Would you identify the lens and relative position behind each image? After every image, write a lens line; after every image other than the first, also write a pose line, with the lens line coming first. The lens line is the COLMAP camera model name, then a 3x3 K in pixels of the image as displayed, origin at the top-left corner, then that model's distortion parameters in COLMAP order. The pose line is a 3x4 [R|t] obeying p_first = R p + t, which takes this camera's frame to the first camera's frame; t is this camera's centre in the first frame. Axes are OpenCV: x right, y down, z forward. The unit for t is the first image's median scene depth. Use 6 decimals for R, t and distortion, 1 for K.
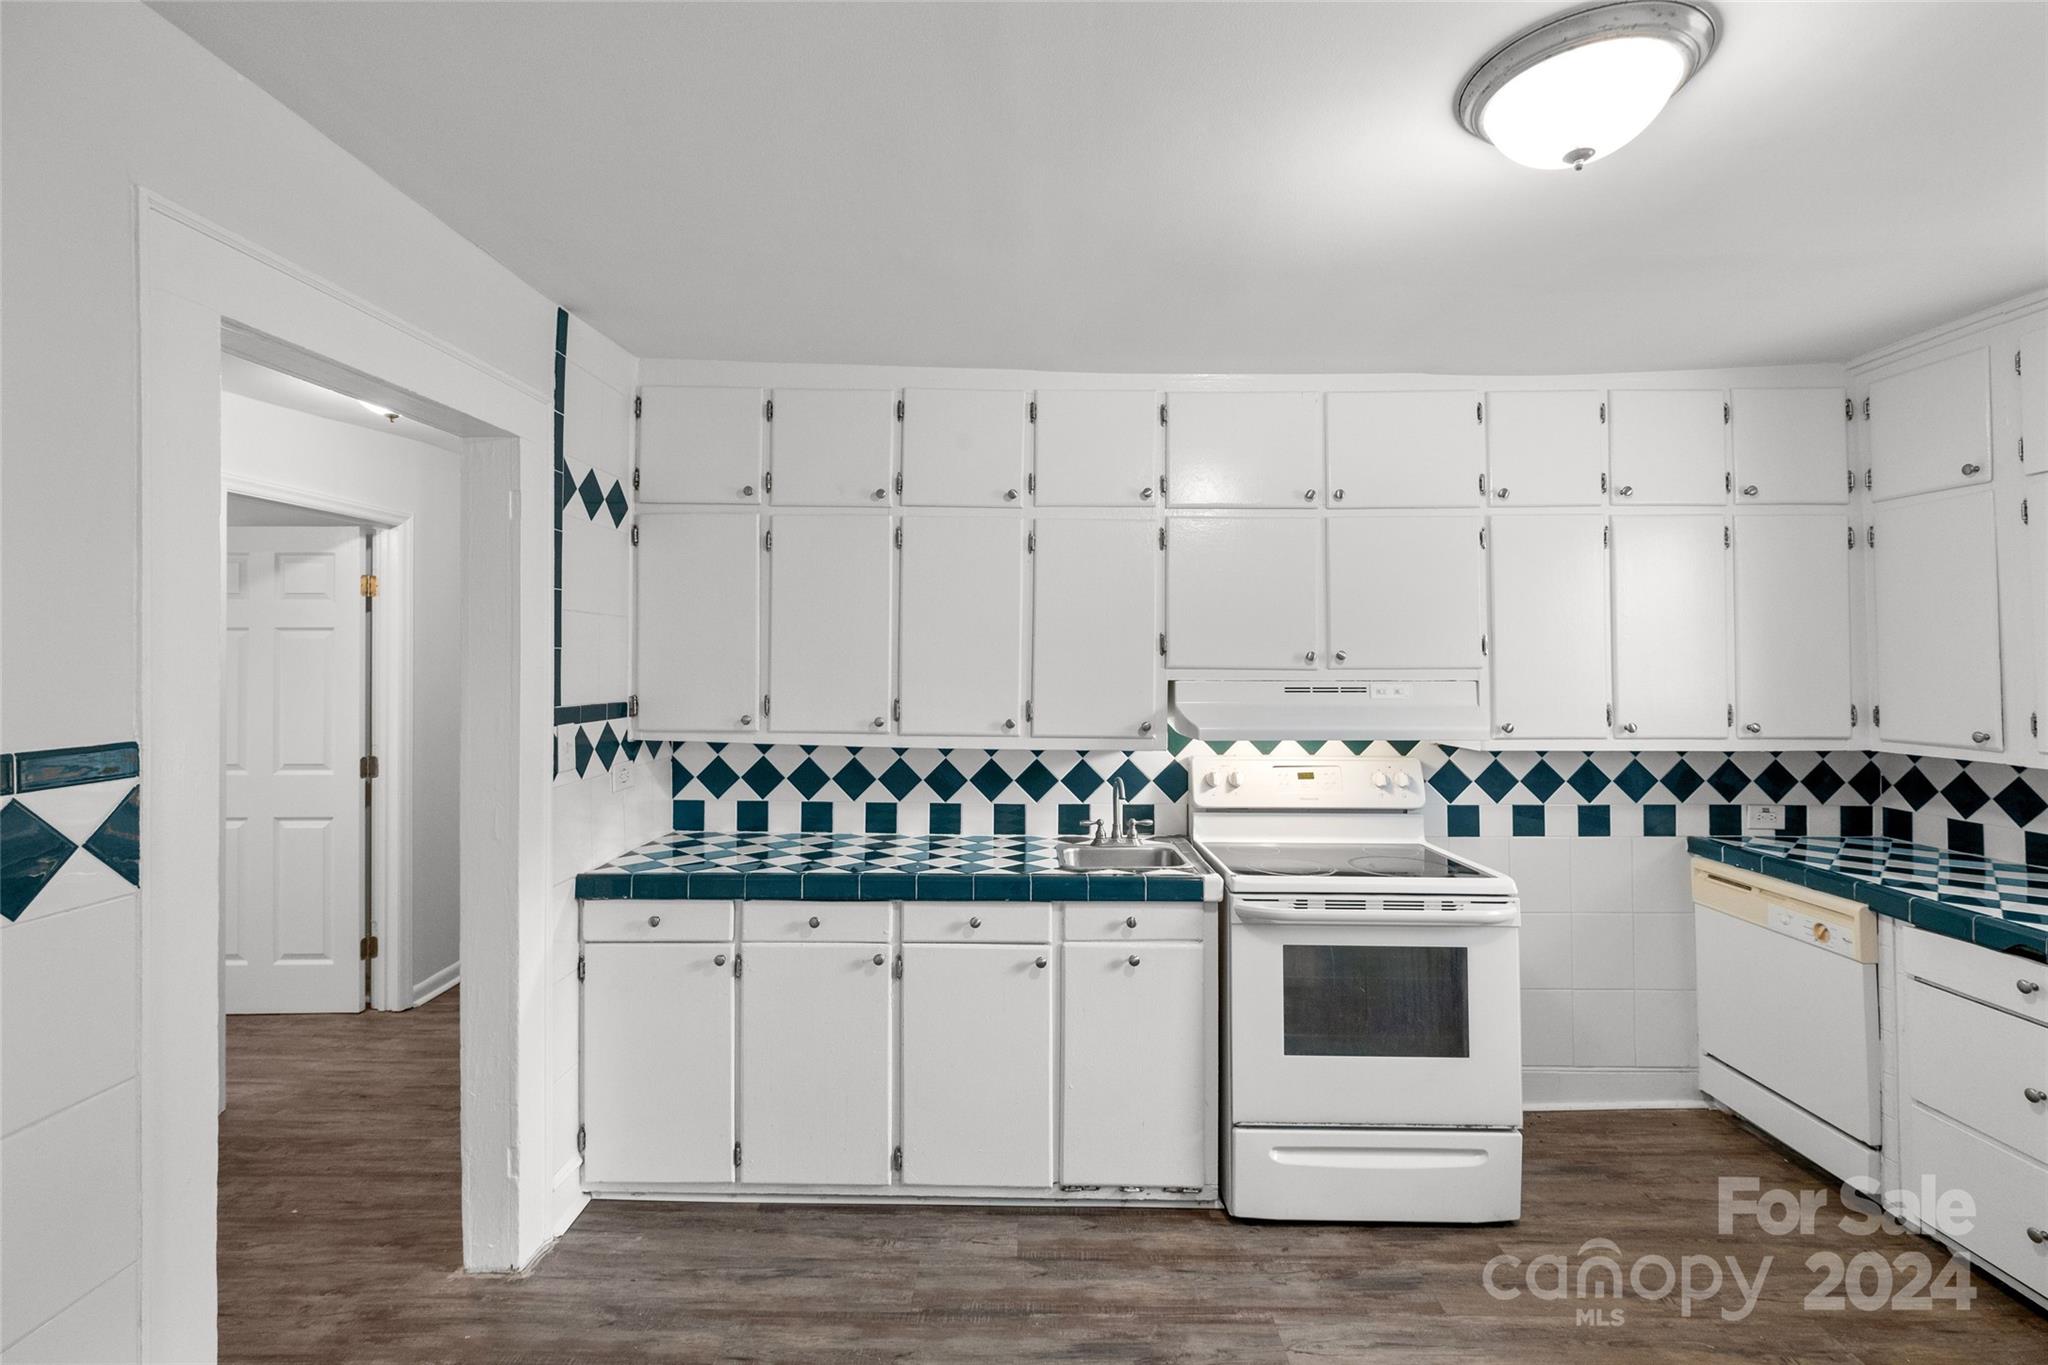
lens RADIAL K [[918.1, 0, 1017.1], [0, 918.1, 663.8], [0, 0, 1]] dist [0.005132, -0.001669]
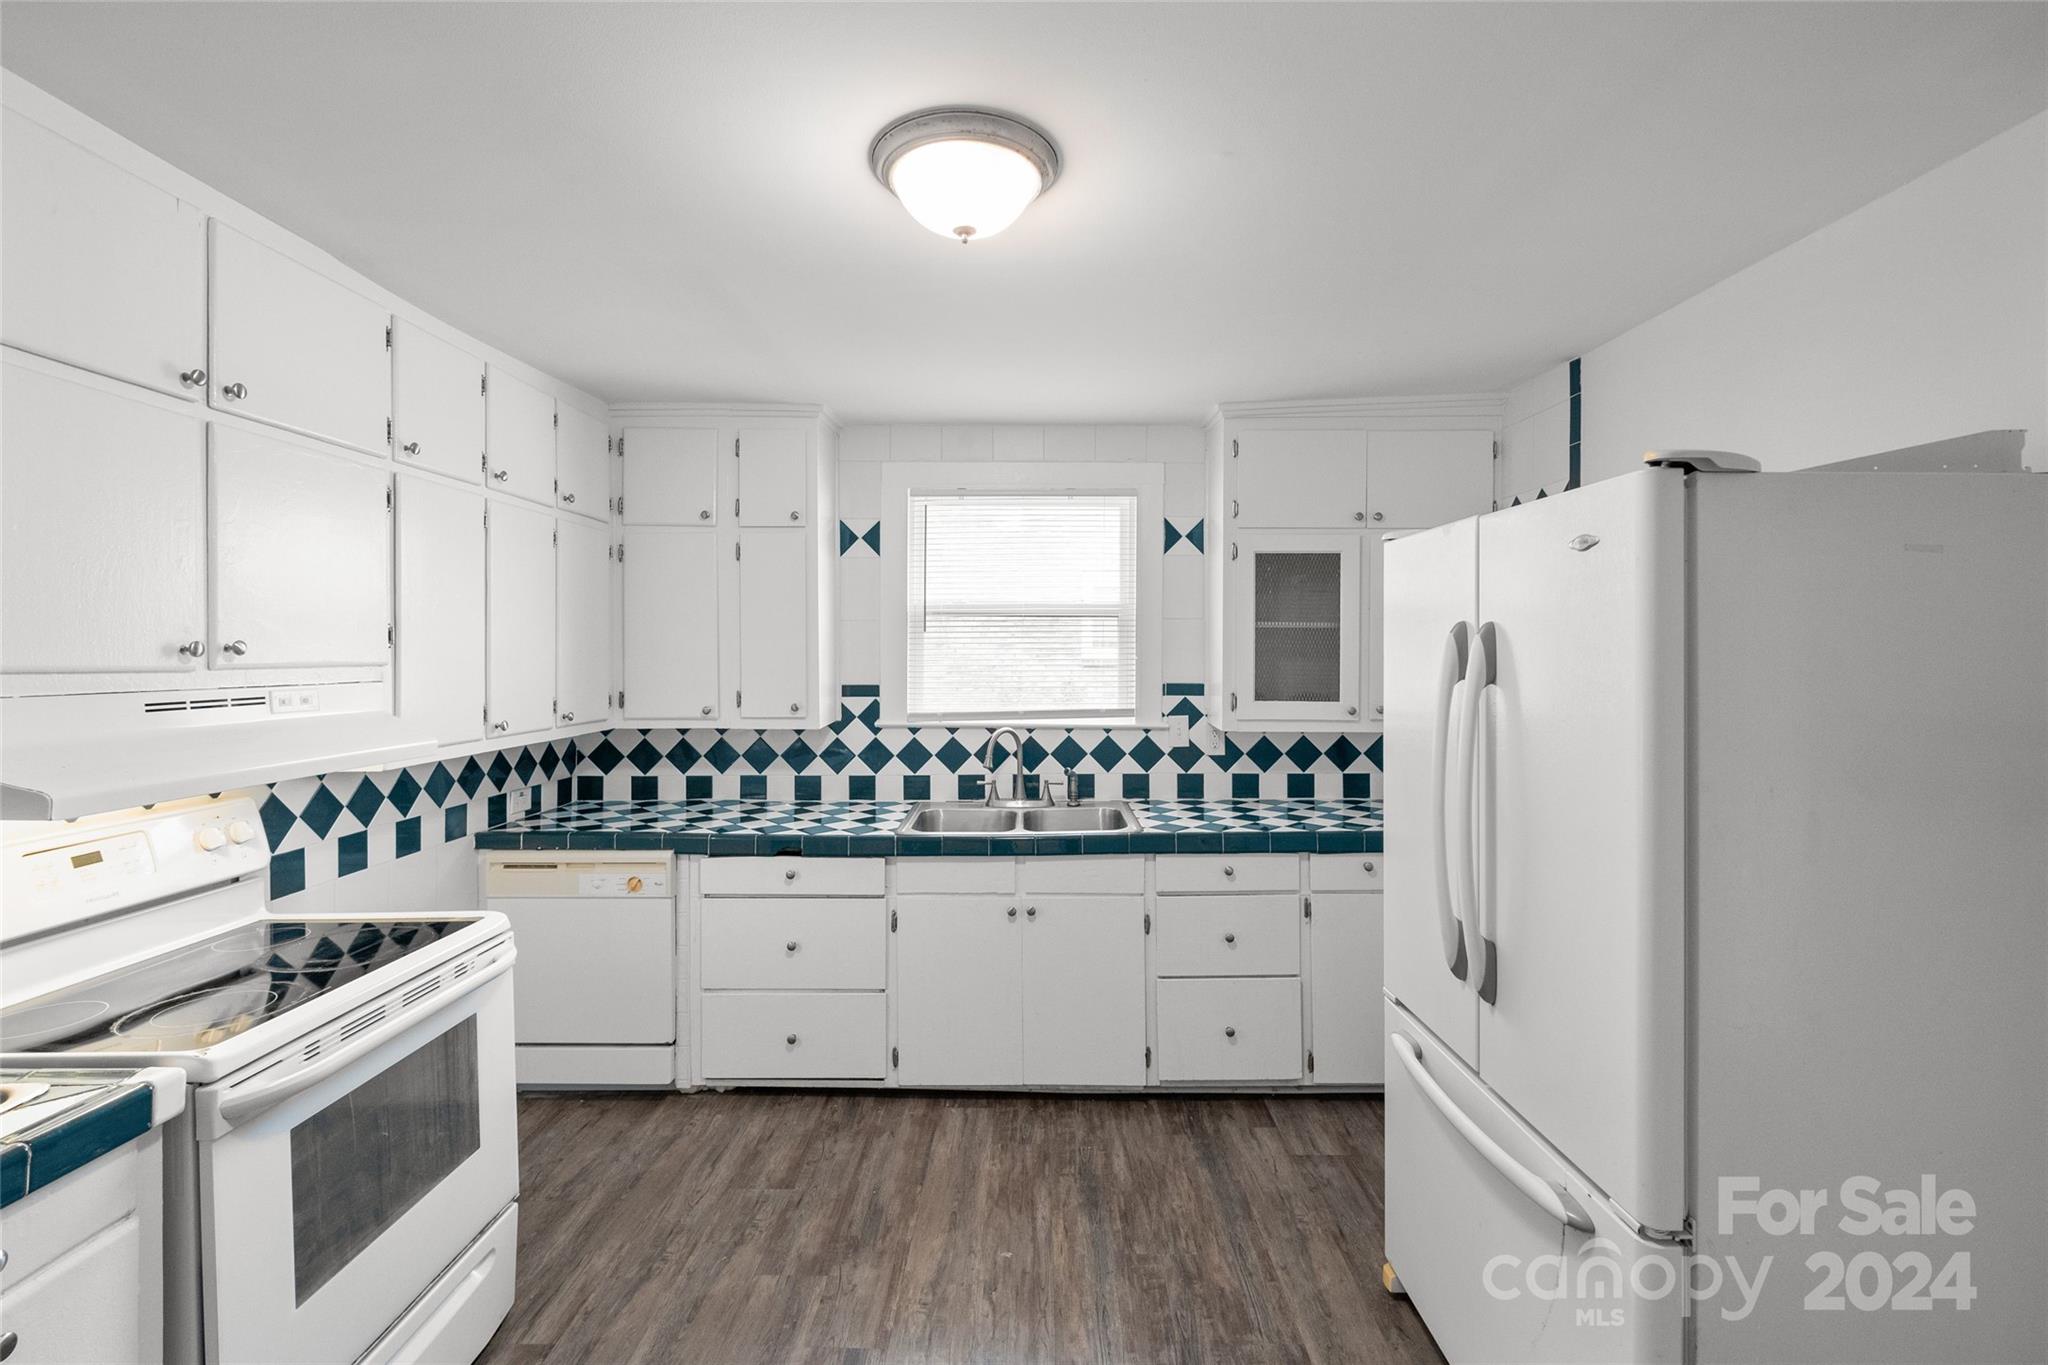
lens RADIAL K [[918.1, 0, 1014.4], [0, 918.1, 652.4], [0, 0, 1]] dist [0.005132, -0.001669]
pose [[-0.012814, 0.000474, 0.999918, -0.287592], [0.001170, 0.999999, -0.000459, -0.004948], [-0.999917, 0.001164, -0.012815, 0.481863]]
